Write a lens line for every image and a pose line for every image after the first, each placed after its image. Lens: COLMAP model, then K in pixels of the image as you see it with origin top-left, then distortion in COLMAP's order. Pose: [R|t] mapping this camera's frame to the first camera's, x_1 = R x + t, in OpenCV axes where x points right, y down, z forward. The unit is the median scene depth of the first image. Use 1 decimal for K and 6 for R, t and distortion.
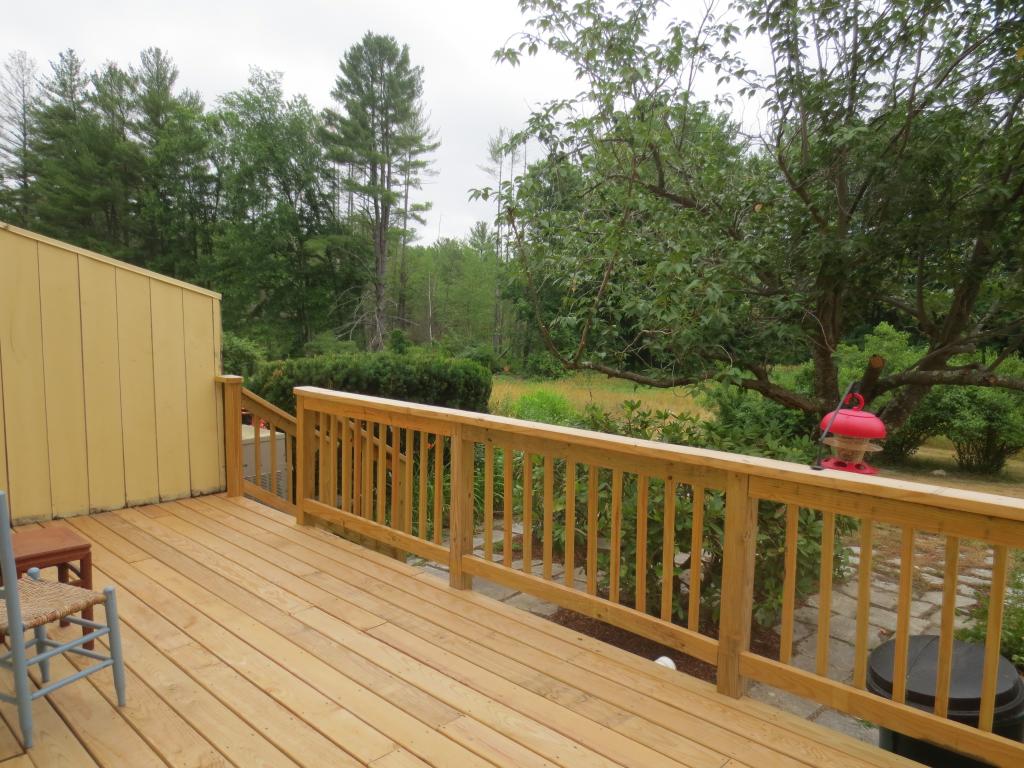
lens RADIAL K [[739.5, 0, 513.9], [0, 739.5, 385.8], [0, 0, 1]] dist [-0.032613, 0.026489]
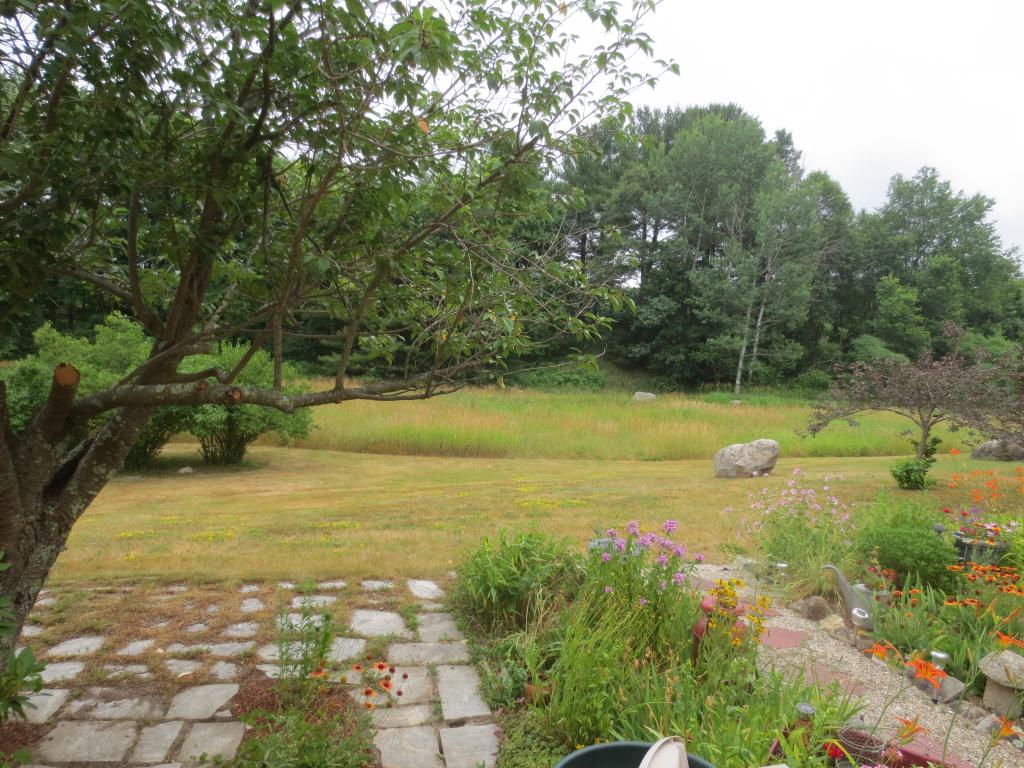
lens RADIAL K [[739.5, 0, 513.9], [0, 739.5, 385.8], [0, 0, 1]] dist [-0.032613, 0.026489]
pose [[0.581170, -0.063724, 0.811283, 0.062978], [0.052413, 0.997791, 0.040827, -0.008543], [-0.812092, 0.018794, 0.583226, 0.100061]]
